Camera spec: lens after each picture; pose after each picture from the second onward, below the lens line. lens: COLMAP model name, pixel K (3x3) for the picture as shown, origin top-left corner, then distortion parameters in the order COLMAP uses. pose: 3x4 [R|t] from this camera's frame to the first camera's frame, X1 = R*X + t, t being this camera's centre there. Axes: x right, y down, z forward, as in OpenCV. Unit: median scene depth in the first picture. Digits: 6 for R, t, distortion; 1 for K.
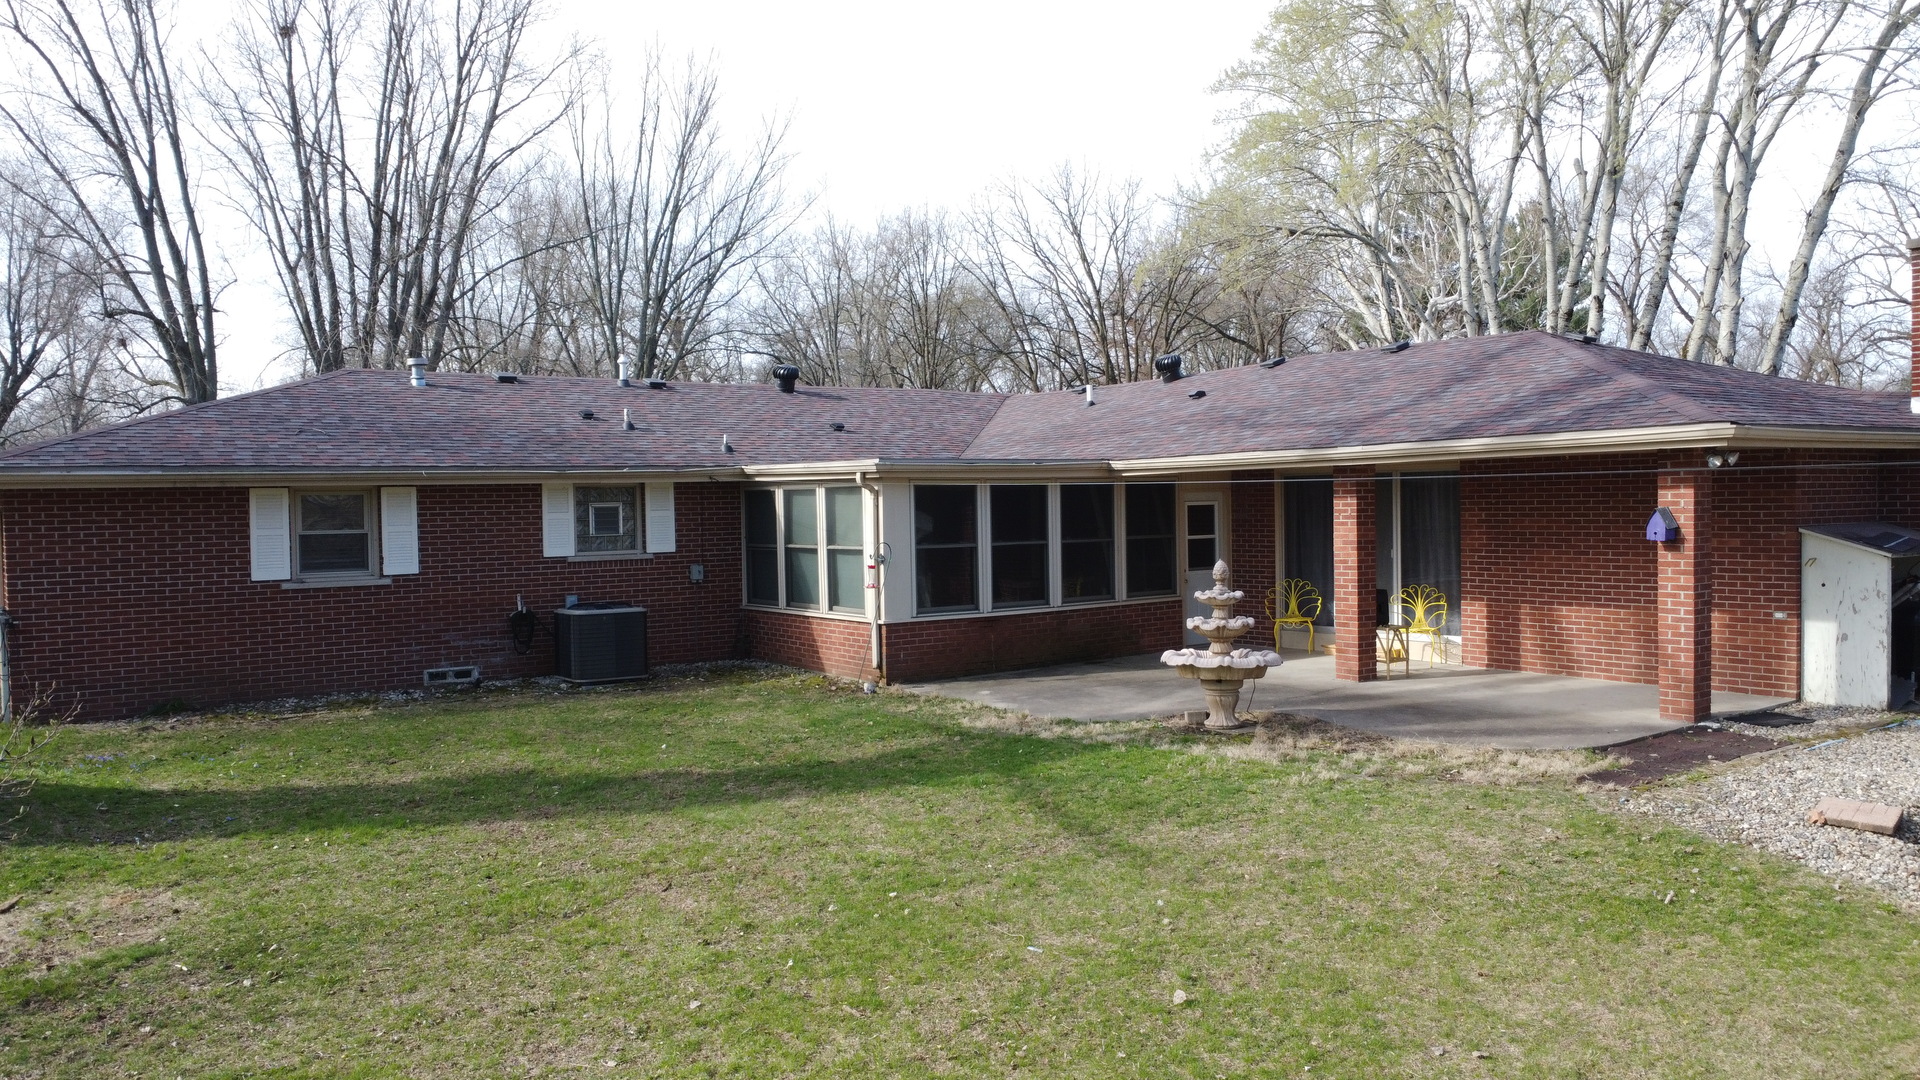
lens RADIAL K [[1432.8, 0, 962.2], [0, 1432.8, 534.3], [0, 0, 1]] dist [0.000919, -0.004841]
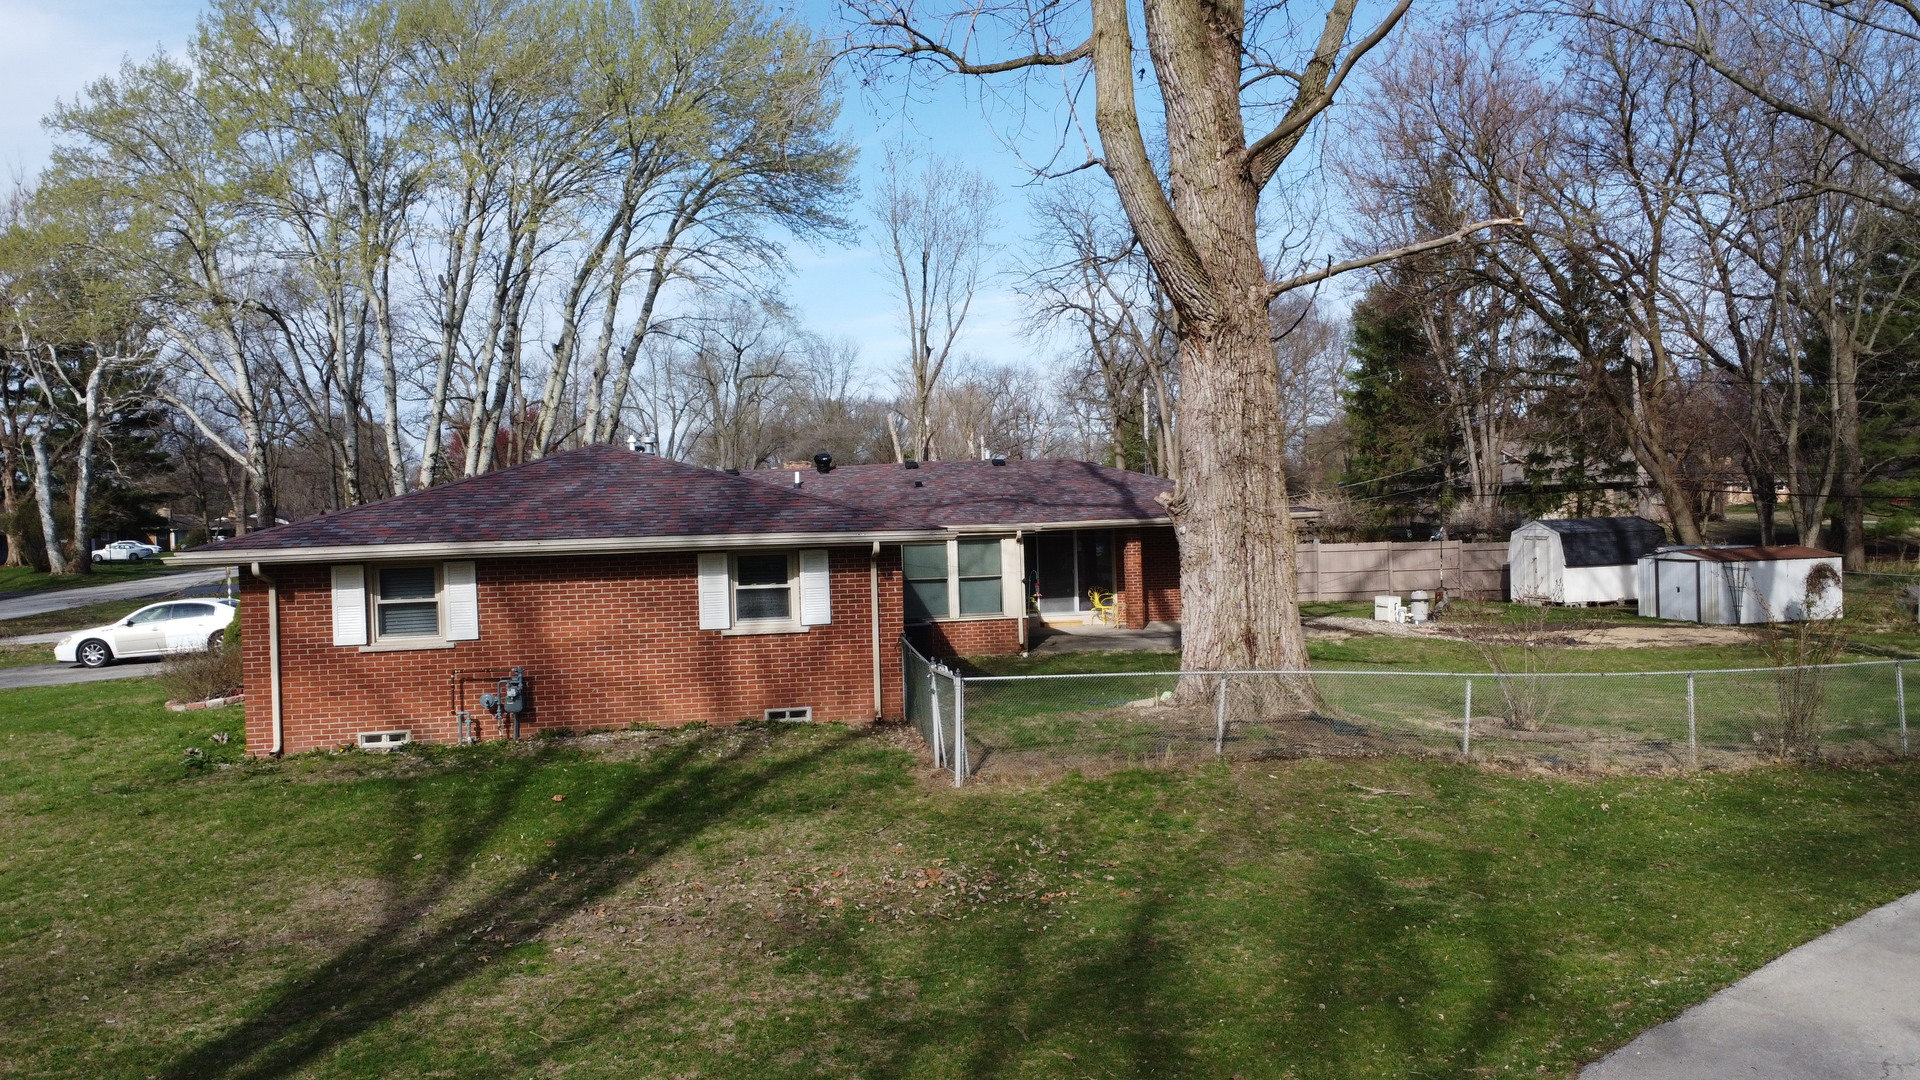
lens RADIAL K [[1428.4, 0, 971.4], [0, 1428.4, 535.2], [0, 0, 1]] dist [0.004541, -0.000044]
pose [[0.421040, -0.005696, 0.907024, -1.632575], [0.044623, 0.998900, -0.014441, -0.015073], [-0.905944, 0.046554, 0.420831, 0.321904]]
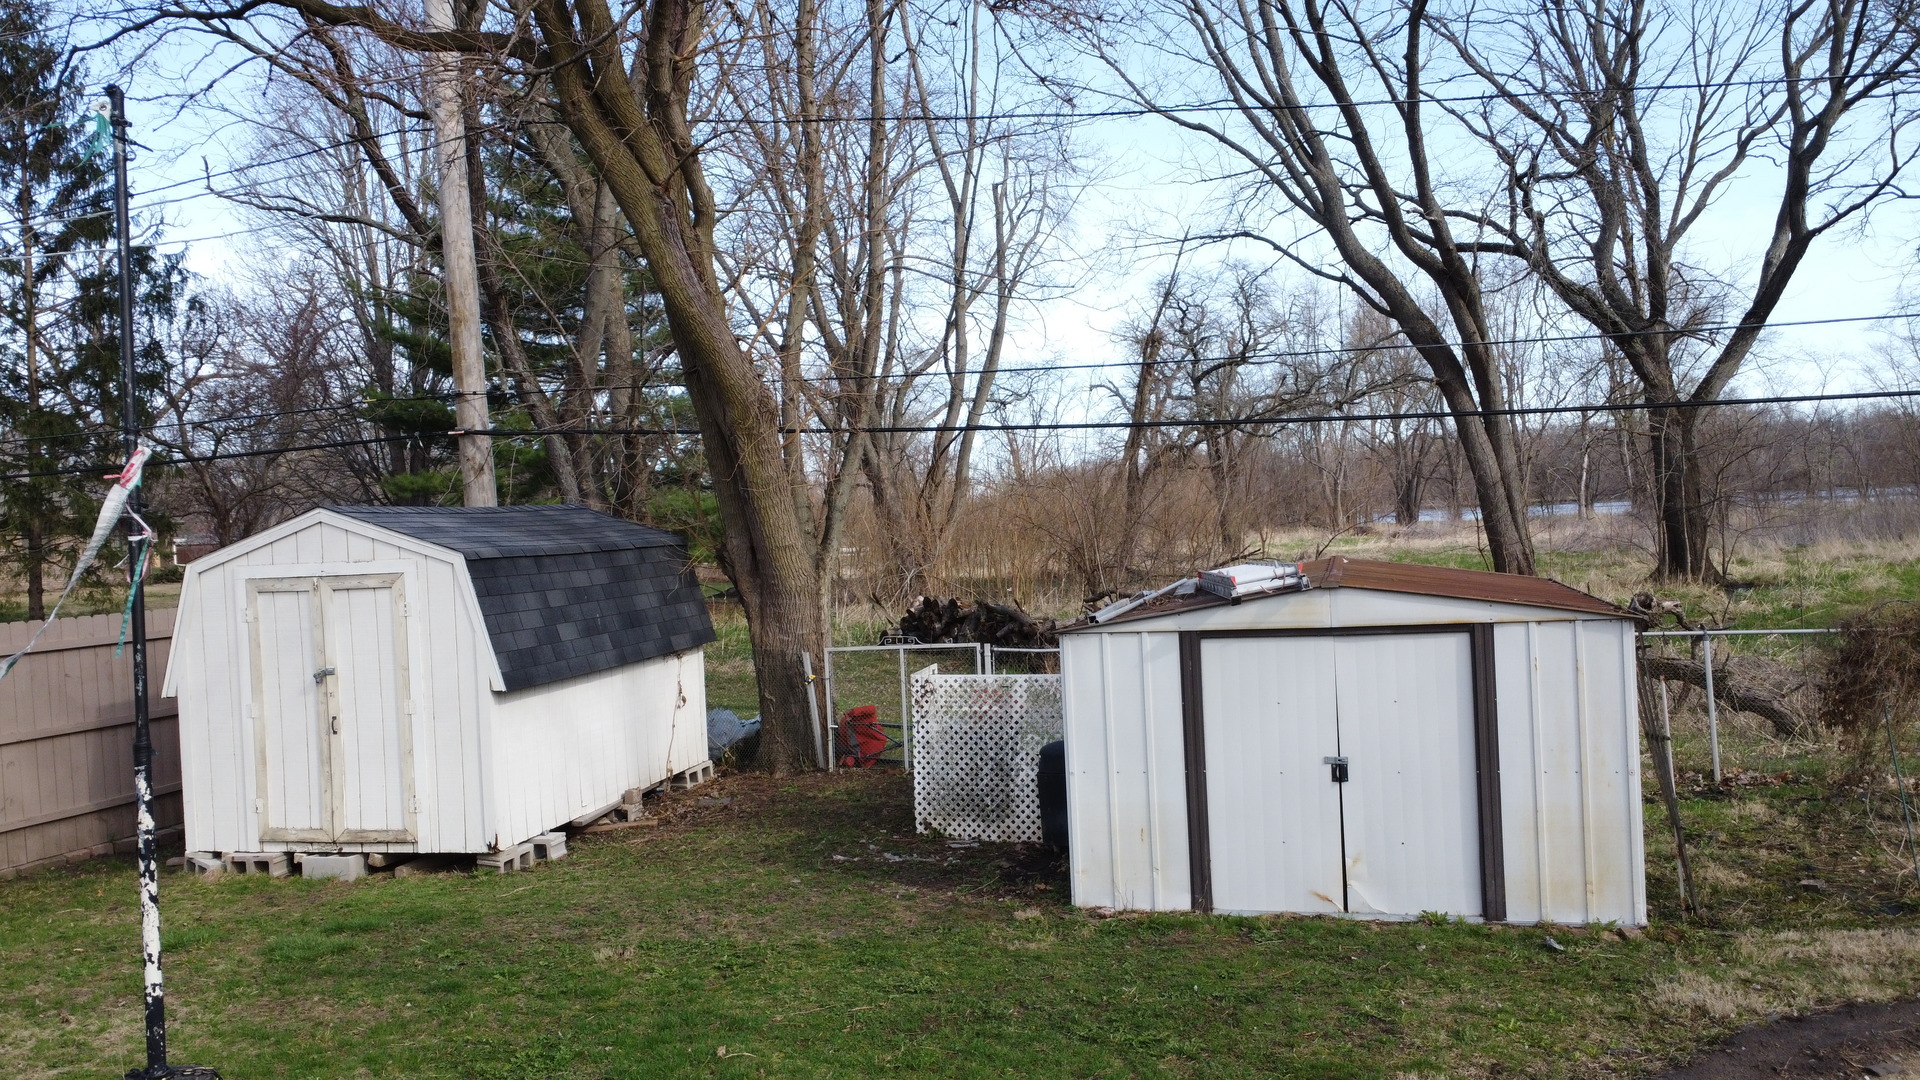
lens RADIAL K [[1432.8, 0, 962.2], [0, 1432.8, 534.3], [0, 0, 1]] dist [0.000919, -0.004841]
pose [[-0.614823, 0.043311, 0.787475, 0.624115], [0.083344, 0.996468, 0.010265, -0.005770], [-0.784249, 0.071943, -0.616261, 0.659539]]
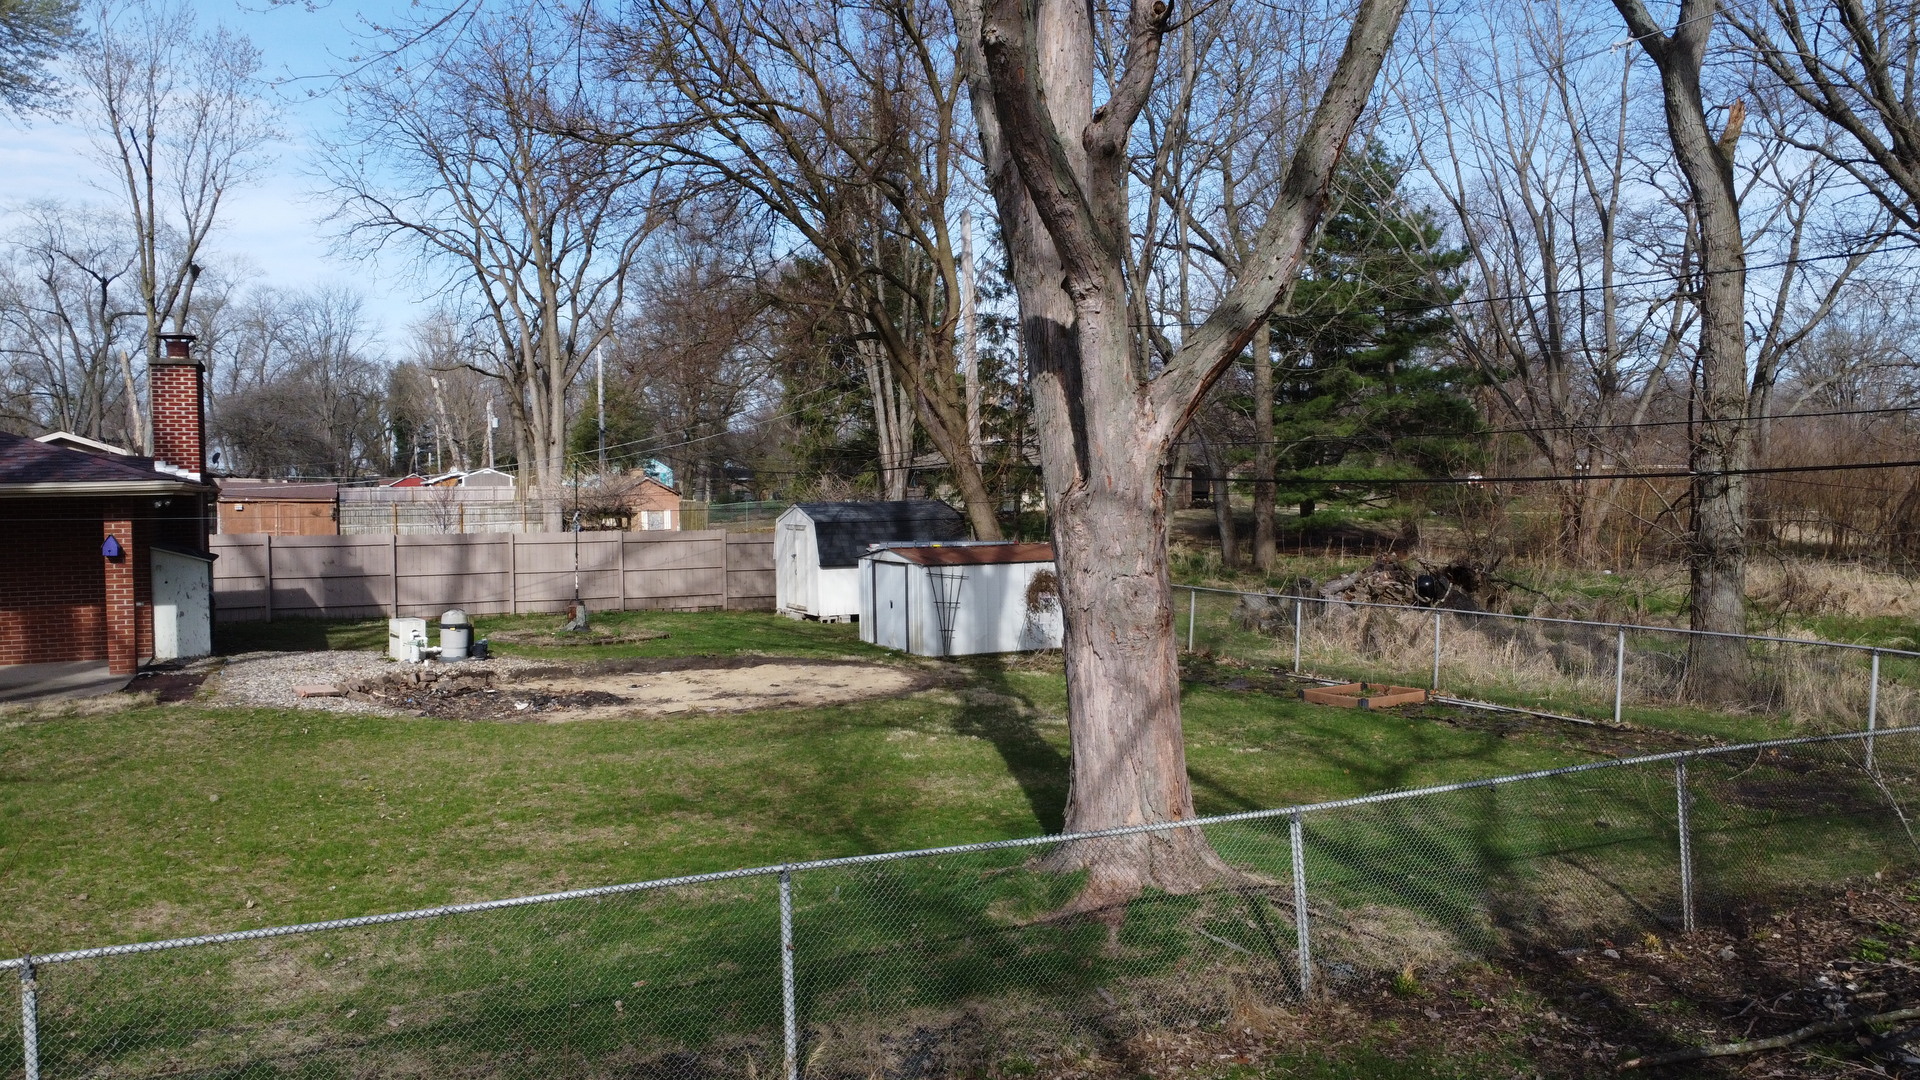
lens RADIAL K [[1434.4, 0, 970.1], [0, 1434.4, 538.4], [0, 0, 1]] dist [0.005075, 0.003079]
pose [[0.195433, -0.017578, 0.980559, -0.632072], [0.035400, 0.999314, 0.010859, 0.001218], [-0.980078, 0.032589, 0.195921, -0.140814]]
